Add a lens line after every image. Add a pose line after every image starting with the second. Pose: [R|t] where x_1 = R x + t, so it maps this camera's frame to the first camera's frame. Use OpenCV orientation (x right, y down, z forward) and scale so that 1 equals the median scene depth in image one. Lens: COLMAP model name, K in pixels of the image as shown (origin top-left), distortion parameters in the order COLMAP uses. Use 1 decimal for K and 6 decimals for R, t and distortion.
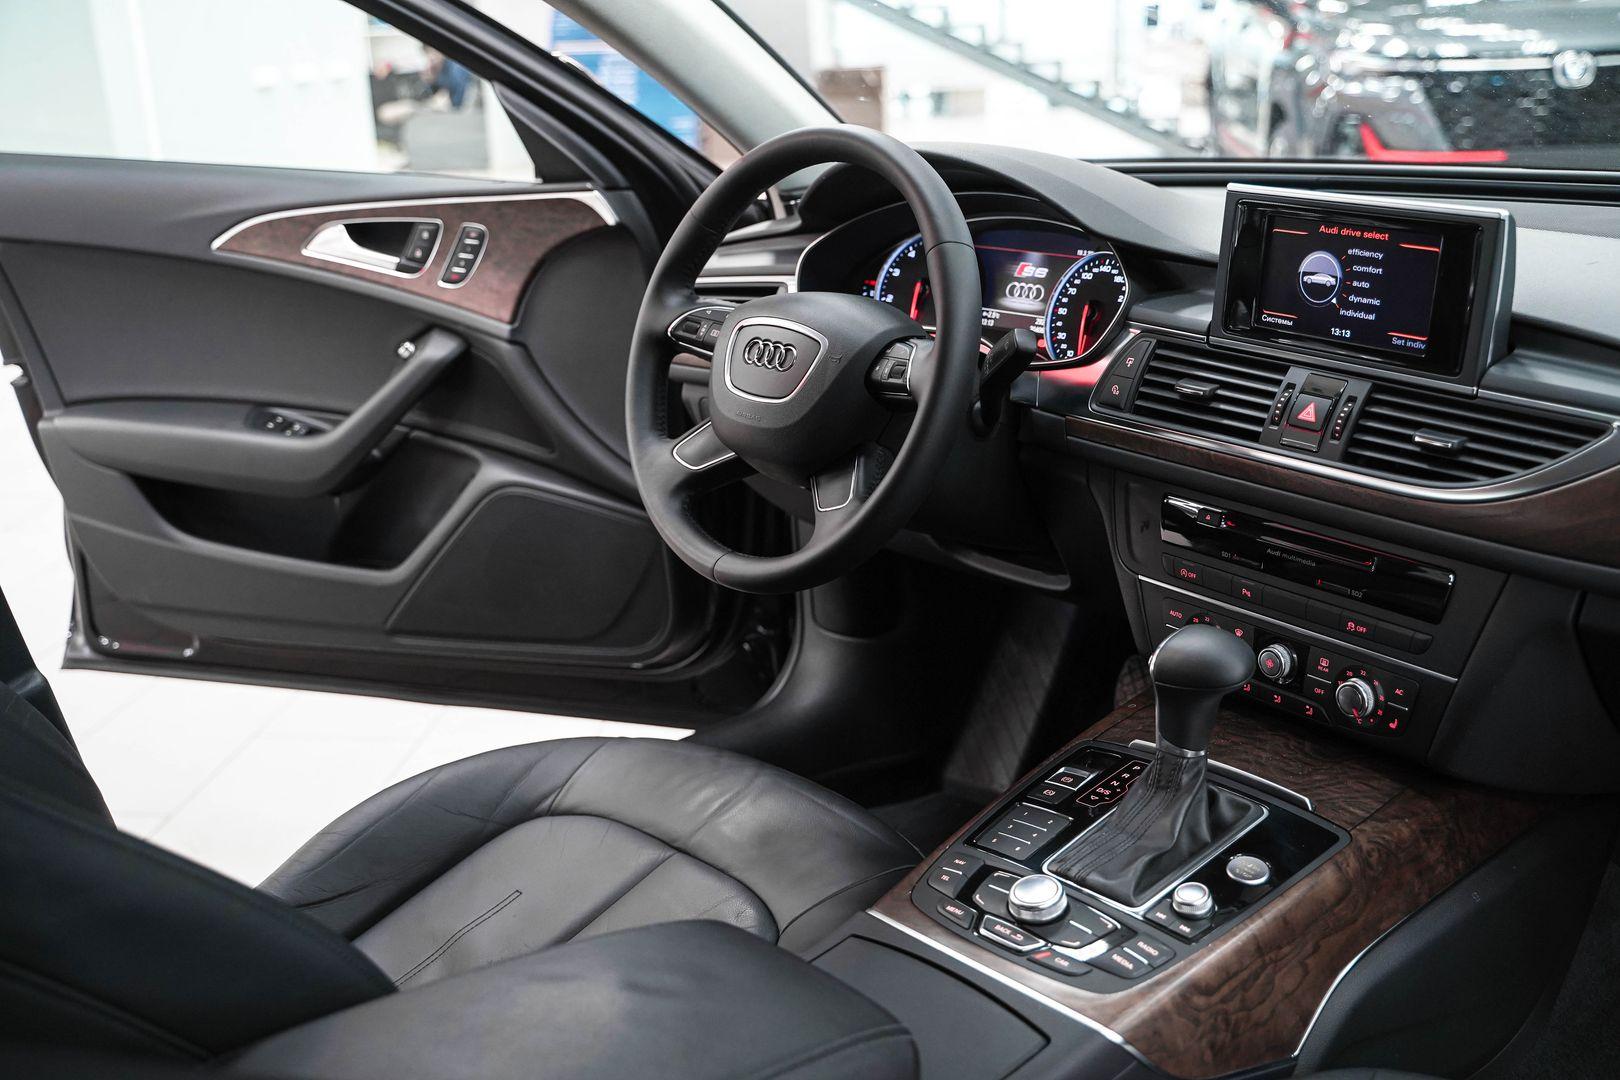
lens RADIAL K [[1694.9, 0, 810.0], [0, 1694.9, 540.0], [0, 0, 1]] dist [-0.051165, 0.142883]
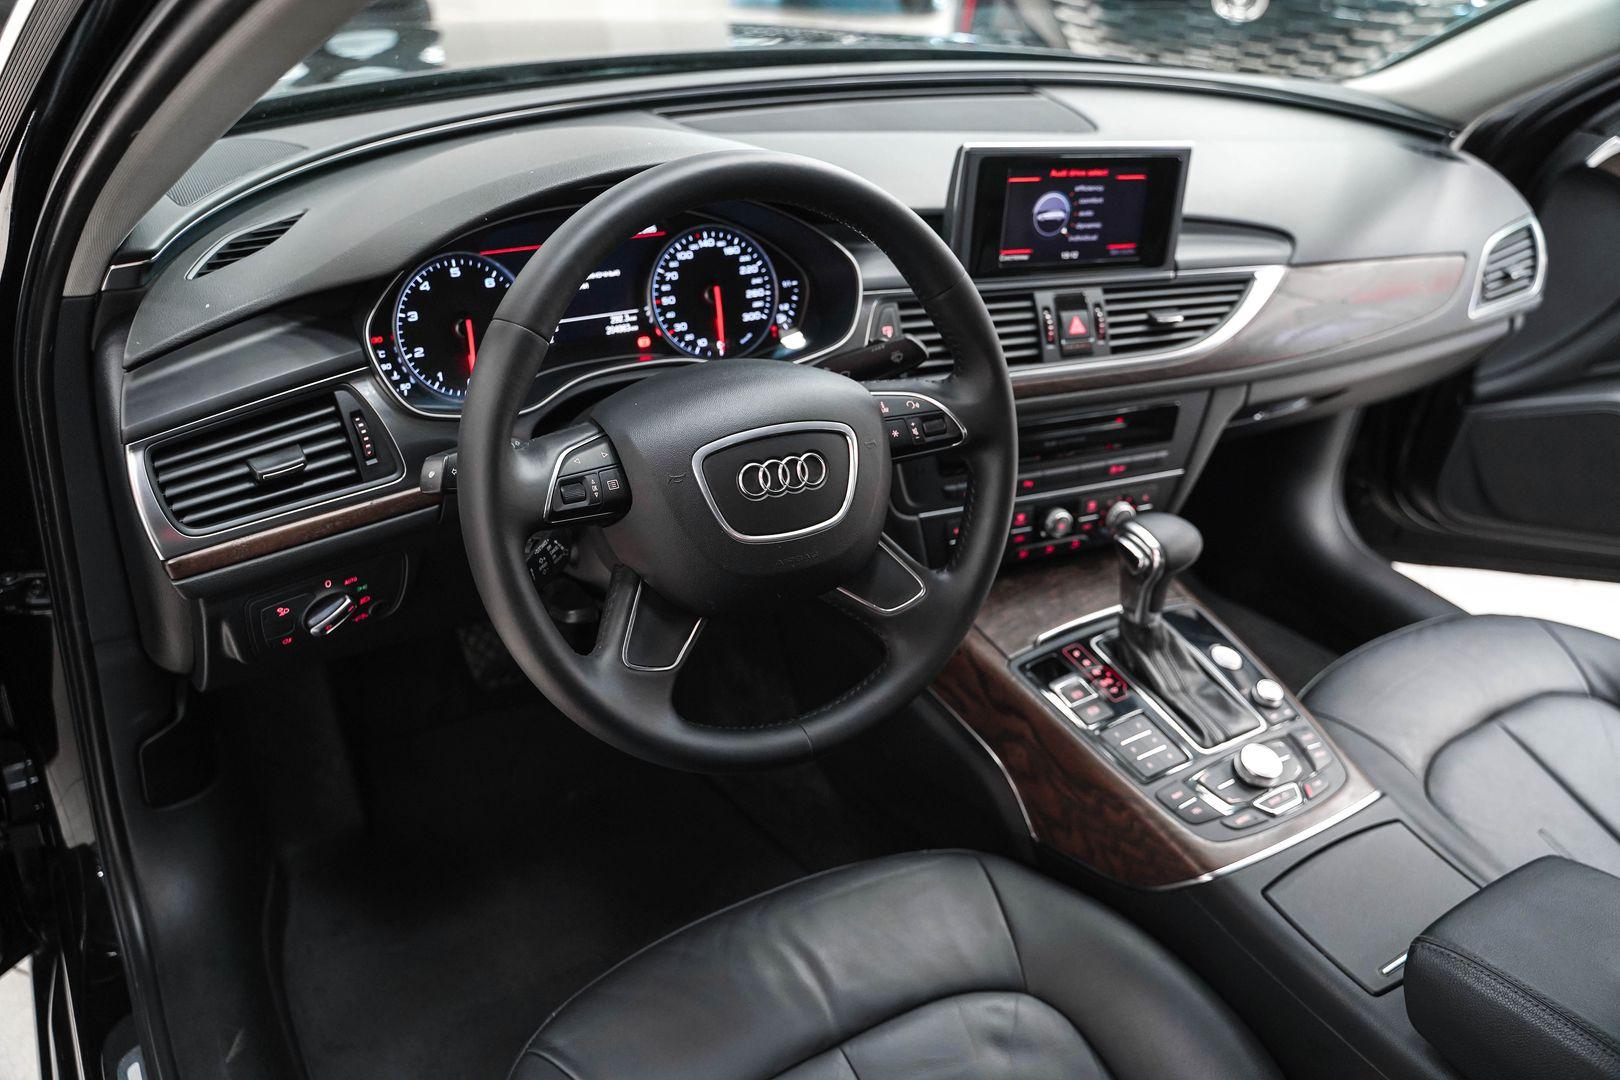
lens RADIAL K [[1311.7, 0, 803.7], [0, 1311.7, 537.6], [0, 0, 1]] dist [-0.113207, 0.087114]
pose [[0.179882, -0.456371, 0.871417, -0.551641], [0.214439, 0.882755, 0.418043, -0.331117], [-0.960030, 0.111667, 0.256656, 0.854742]]
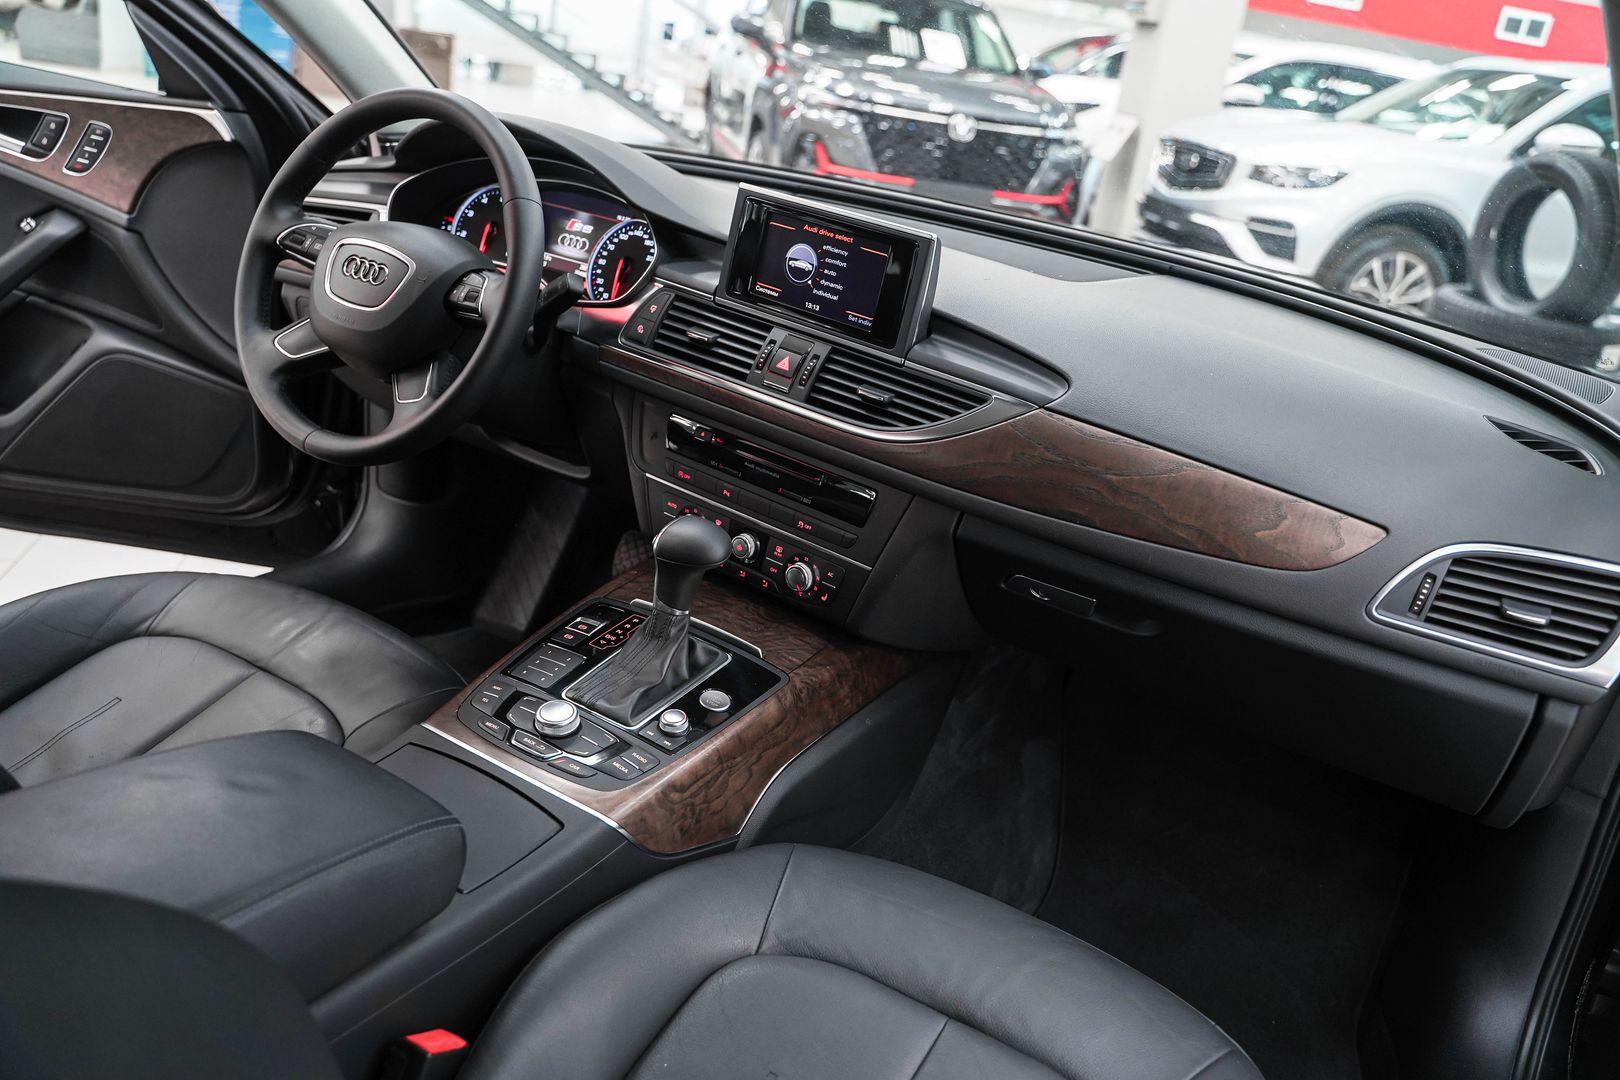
lens RADIAL K [[1311.7, 0, 803.7], [0, 1311.7, 537.6], [0, 0, 1]] dist [-0.113207, 0.087114]
pose [[0.942233, 0.060621, 0.329426, -0.021017], [-0.087328, 0.993932, 0.066874, -0.007936], [-0.323373, -0.091779, 0.941810, 0.004662]]
